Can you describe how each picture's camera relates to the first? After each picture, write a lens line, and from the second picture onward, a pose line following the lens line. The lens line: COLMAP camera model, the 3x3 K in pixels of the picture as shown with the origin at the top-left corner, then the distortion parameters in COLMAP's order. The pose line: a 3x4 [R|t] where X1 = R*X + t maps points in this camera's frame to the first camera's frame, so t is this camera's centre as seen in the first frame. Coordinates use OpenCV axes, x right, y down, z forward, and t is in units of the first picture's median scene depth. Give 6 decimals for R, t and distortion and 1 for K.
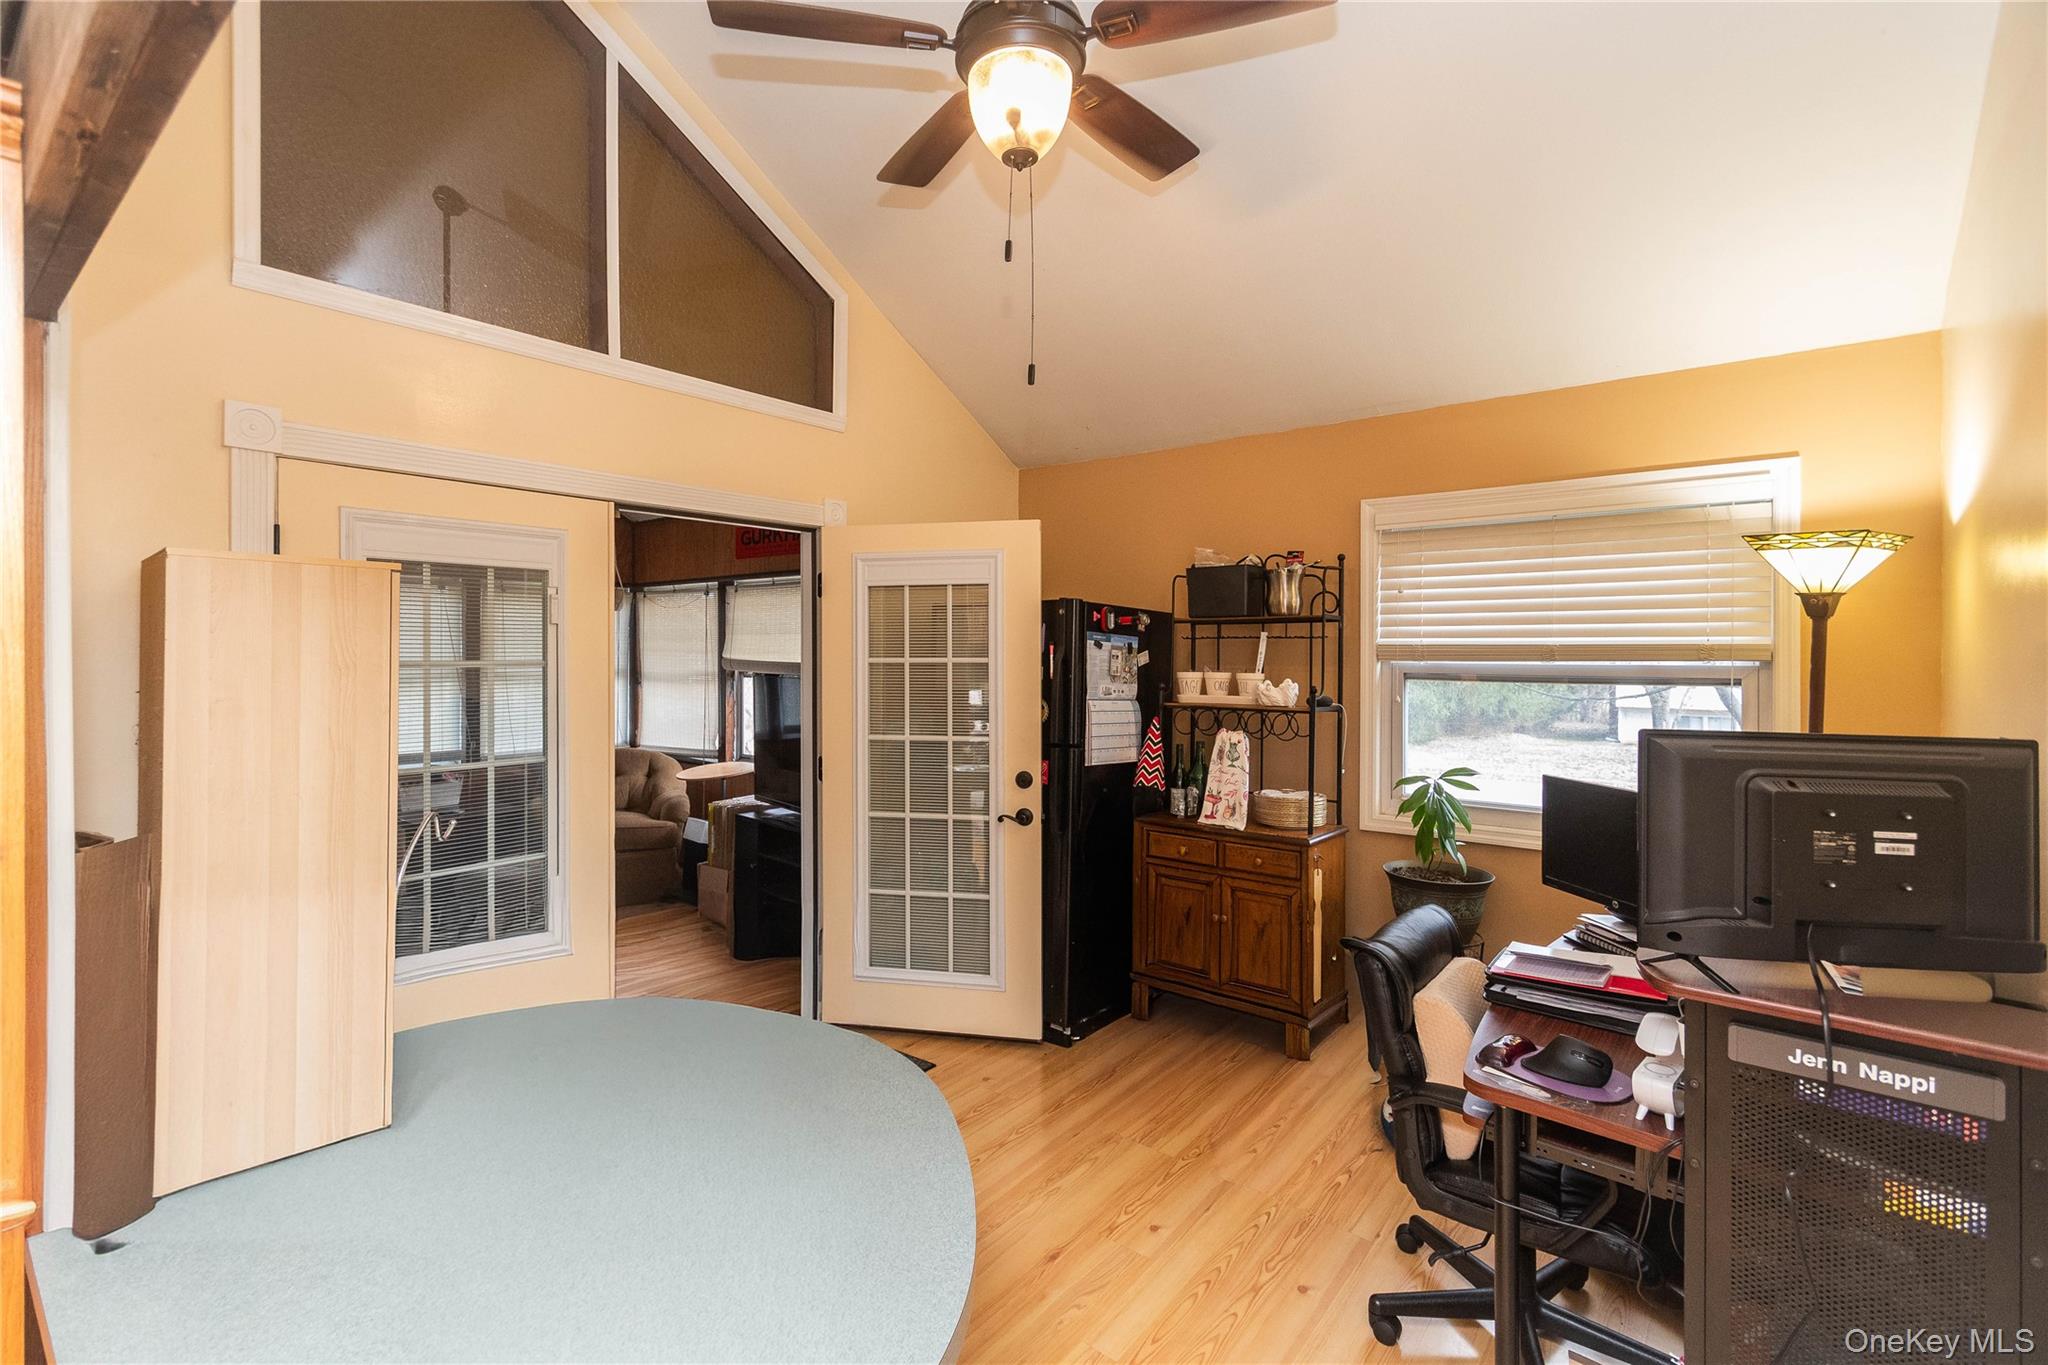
lens RADIAL K [[937.1, 0, 917.7], [0, 937.1, 650.2], [0, 0, 1]] dist [0.000070, -0.000293]
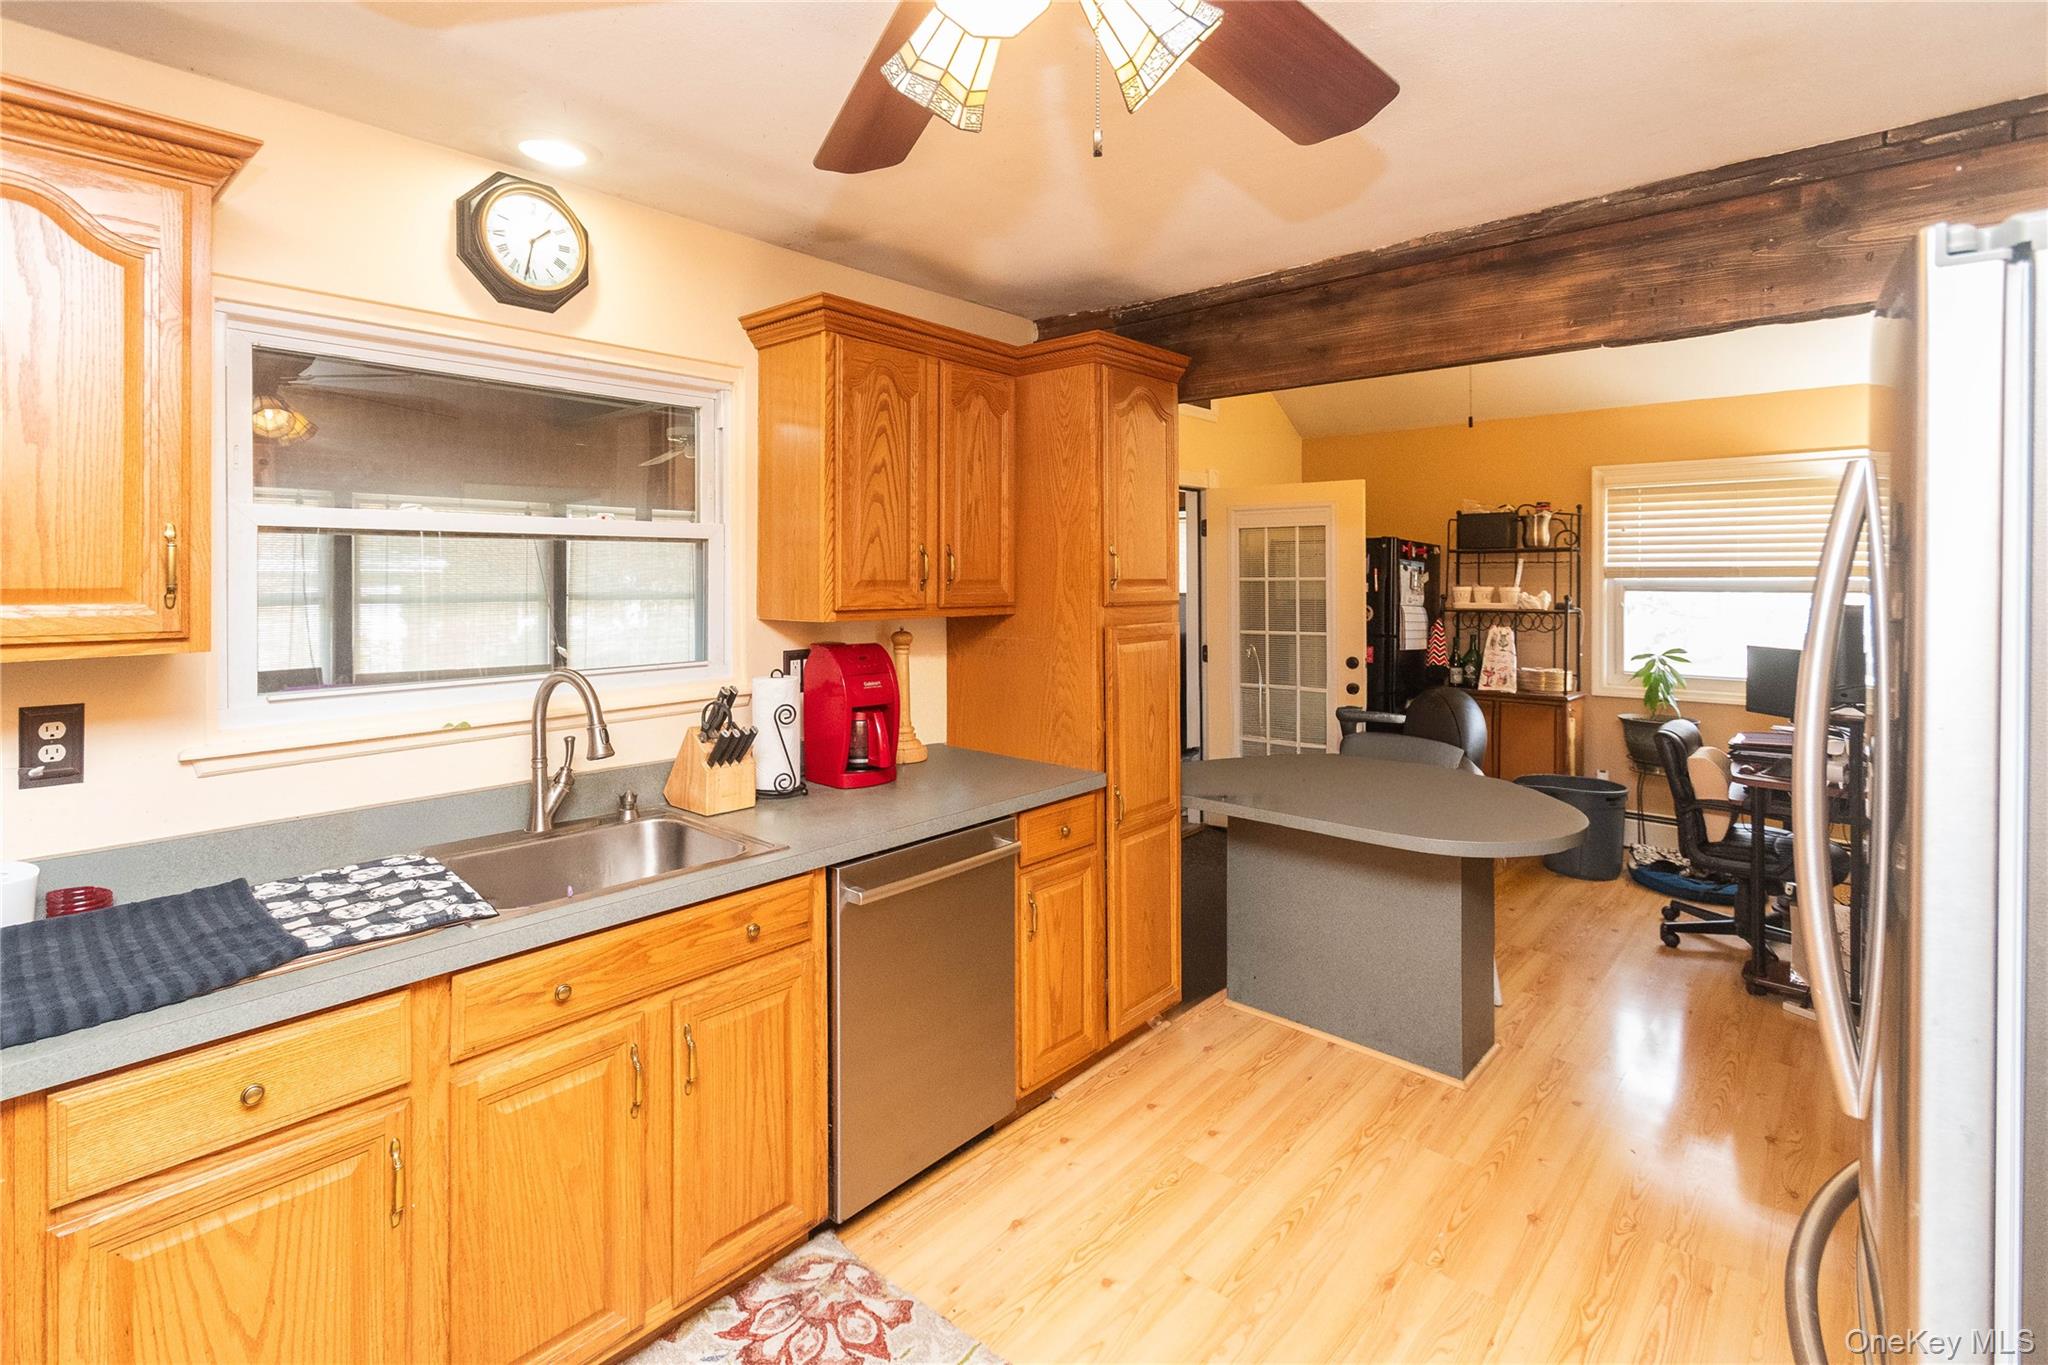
lens RADIAL K [[937.1, 0, 929.6], [0, 937.1, 570.9], [0, 0, 1]] dist [0.000070, -0.000293]
pose [[0.997764, -0.004432, -0.066685, -0.453498], [0.004254, 0.999987, -0.002814, -0.000071], [0.066696, 0.002524, 0.997770, -0.512581]]
